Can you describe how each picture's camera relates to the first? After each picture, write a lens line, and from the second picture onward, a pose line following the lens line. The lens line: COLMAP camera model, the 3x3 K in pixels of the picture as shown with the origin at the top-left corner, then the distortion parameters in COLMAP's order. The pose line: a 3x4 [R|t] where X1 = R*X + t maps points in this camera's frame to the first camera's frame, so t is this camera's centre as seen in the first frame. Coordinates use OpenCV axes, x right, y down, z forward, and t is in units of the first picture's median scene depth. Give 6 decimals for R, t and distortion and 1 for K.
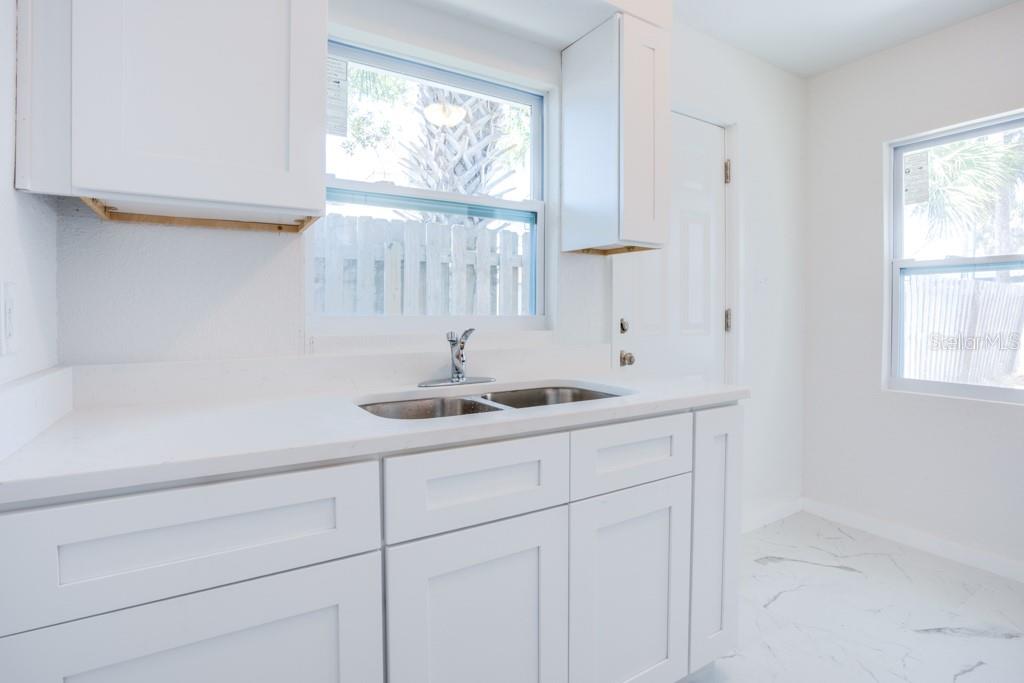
lens RADIAL K [[483.3, 0, 511.0], [0, 483.3, 325.2], [0, 0, 1]] dist [-0.037888, 0.007699]
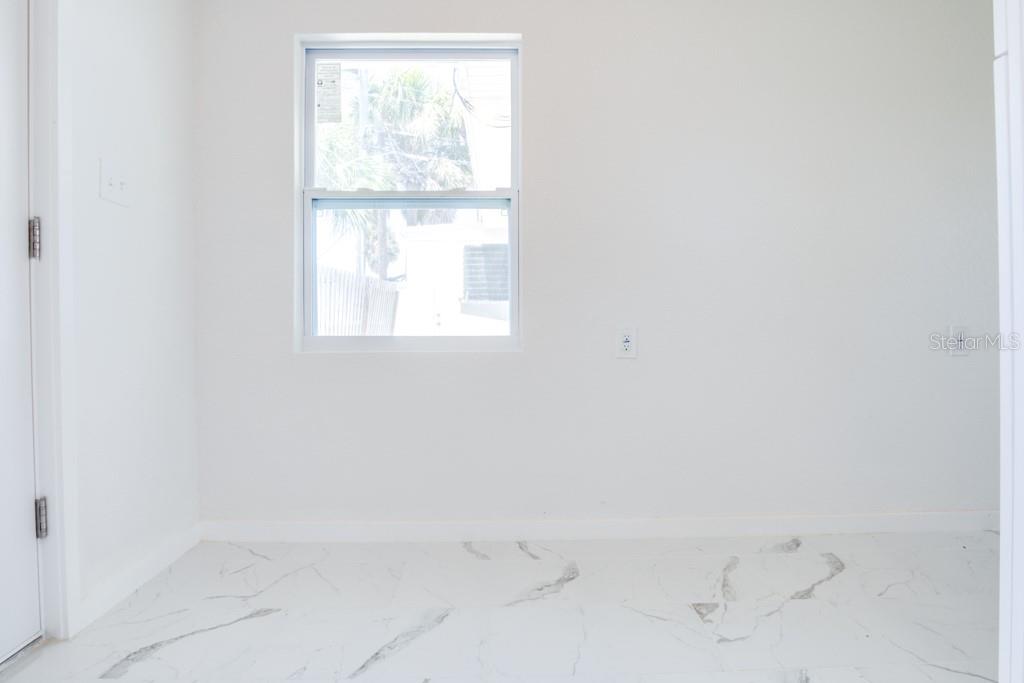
lens RADIAL K [[504.9, 0, 514.6], [0, 504.9, 323.1], [0, 0, 1]] dist [-0.074181, 0.032364]
pose [[0.476591, -0.012535, 0.879036, 0.242166], [0.019864, 0.999797, 0.003487, 0.094555], [-0.878901, 0.015799, 0.476743, 0.297434]]
